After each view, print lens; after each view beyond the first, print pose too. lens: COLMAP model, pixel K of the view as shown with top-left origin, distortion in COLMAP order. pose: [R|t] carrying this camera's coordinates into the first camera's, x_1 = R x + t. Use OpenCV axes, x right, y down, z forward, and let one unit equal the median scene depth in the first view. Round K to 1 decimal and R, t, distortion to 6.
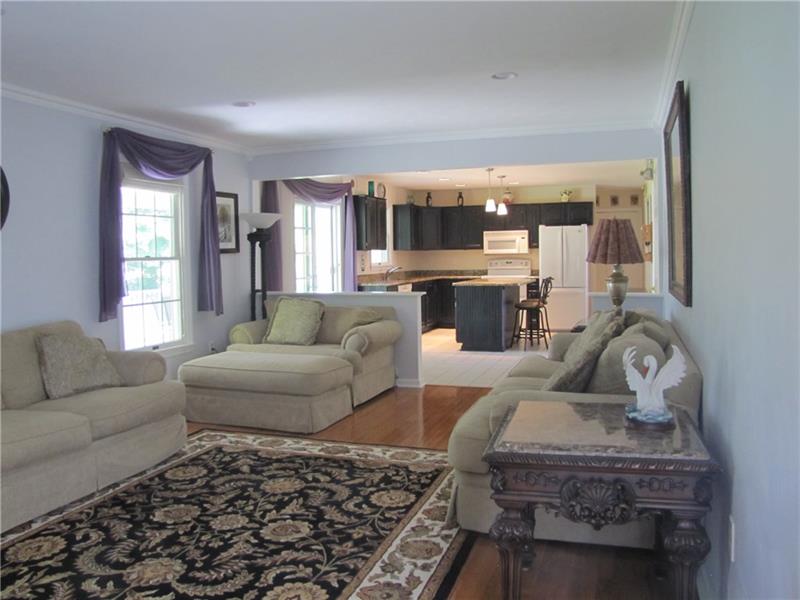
lens RADIAL K [[662.8, 0, 400.5], [0, 662.8, 287.4], [0, 0, 1]] dist [-0.169940, 0.103954]
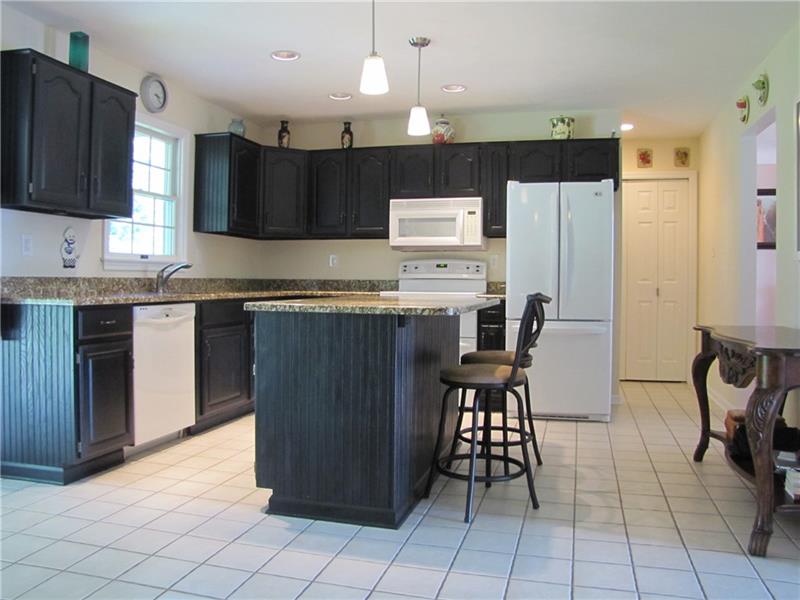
lens RADIAL K [[662.8, 0, 400.5], [0, 662.8, 287.4], [0, 0, 1]] dist [-0.169940, 0.103954]
pose [[0.997048, 0.026053, 0.072229, 0.103707], [-0.023337, 0.998998, -0.038201, -0.002490], [-0.073151, 0.036402, 0.996656, 0.540545]]
